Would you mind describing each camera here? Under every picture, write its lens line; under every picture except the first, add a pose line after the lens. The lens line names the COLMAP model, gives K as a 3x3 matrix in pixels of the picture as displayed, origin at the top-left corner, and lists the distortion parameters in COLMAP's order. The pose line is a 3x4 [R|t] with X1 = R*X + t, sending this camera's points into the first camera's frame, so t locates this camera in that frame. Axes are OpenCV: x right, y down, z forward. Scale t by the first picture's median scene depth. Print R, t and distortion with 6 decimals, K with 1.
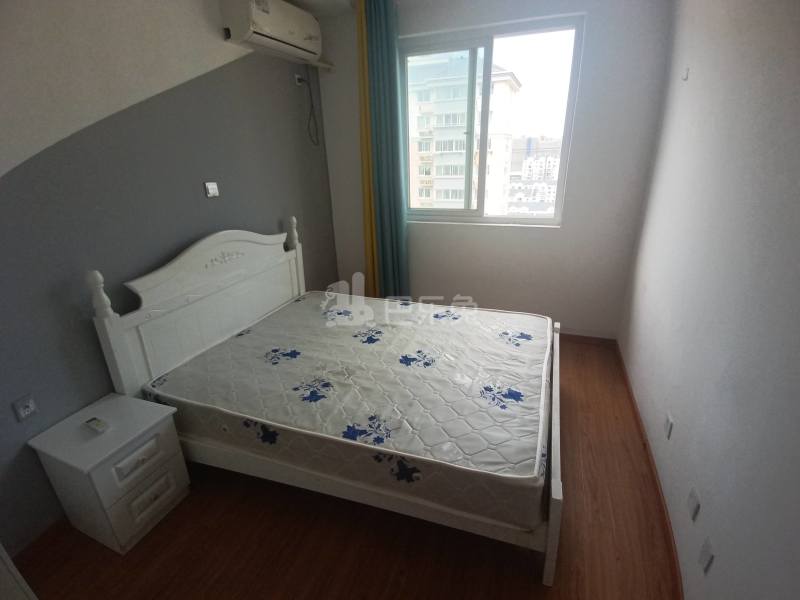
lens RADIAL K [[401.4, 0, 401.6], [0, 401.4, 301.0], [0, 0, 1]] dist [0.076353, -0.102612]
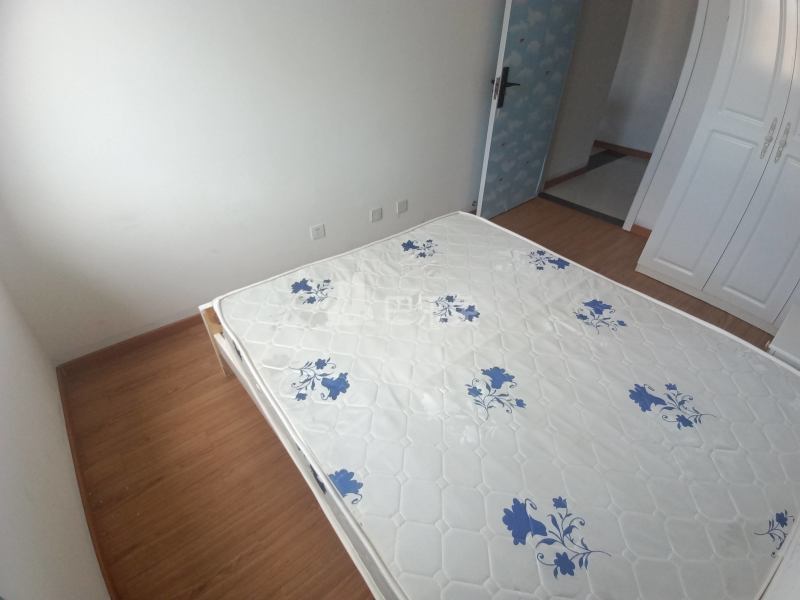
lens RADIAL K [[386.0, 0, 415.4], [0, 386.0, 299.0], [0, 0, 1]] dist [0.037235, 0.000173]
pose [[-0.868110, -0.287279, 0.404790, -0.177793], [0.192481, 0.556860, 0.807996, -0.453078], [-0.457532, 0.779344, -0.428120, 1.292844]]
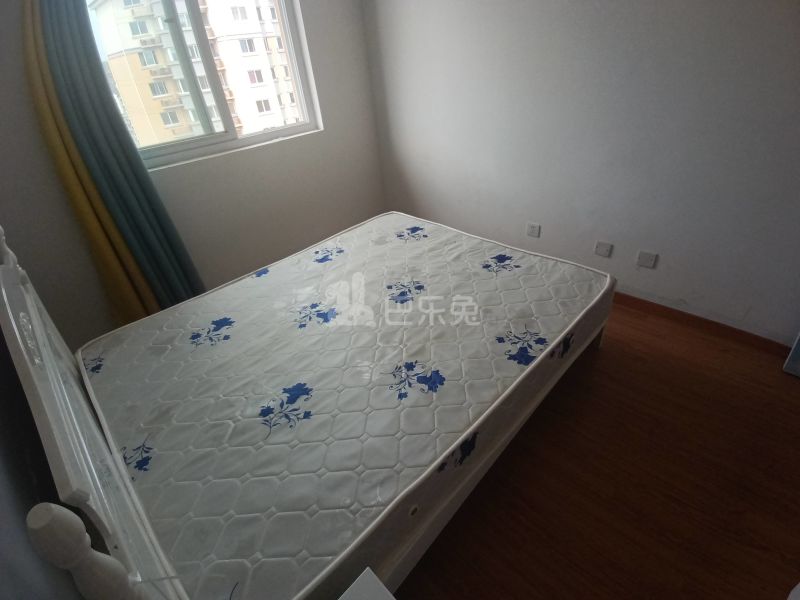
lens RADIAL K [[401.4, 0, 401.6], [0, 401.4, 301.0], [0, 0, 1]] dist [0.076353, -0.102612]
pose [[0.408980, -0.506257, 0.759236, -0.606734], [0.396601, 0.847924, 0.351756, -0.137196], [-0.821853, 0.157253, 0.547566, 0.525399]]
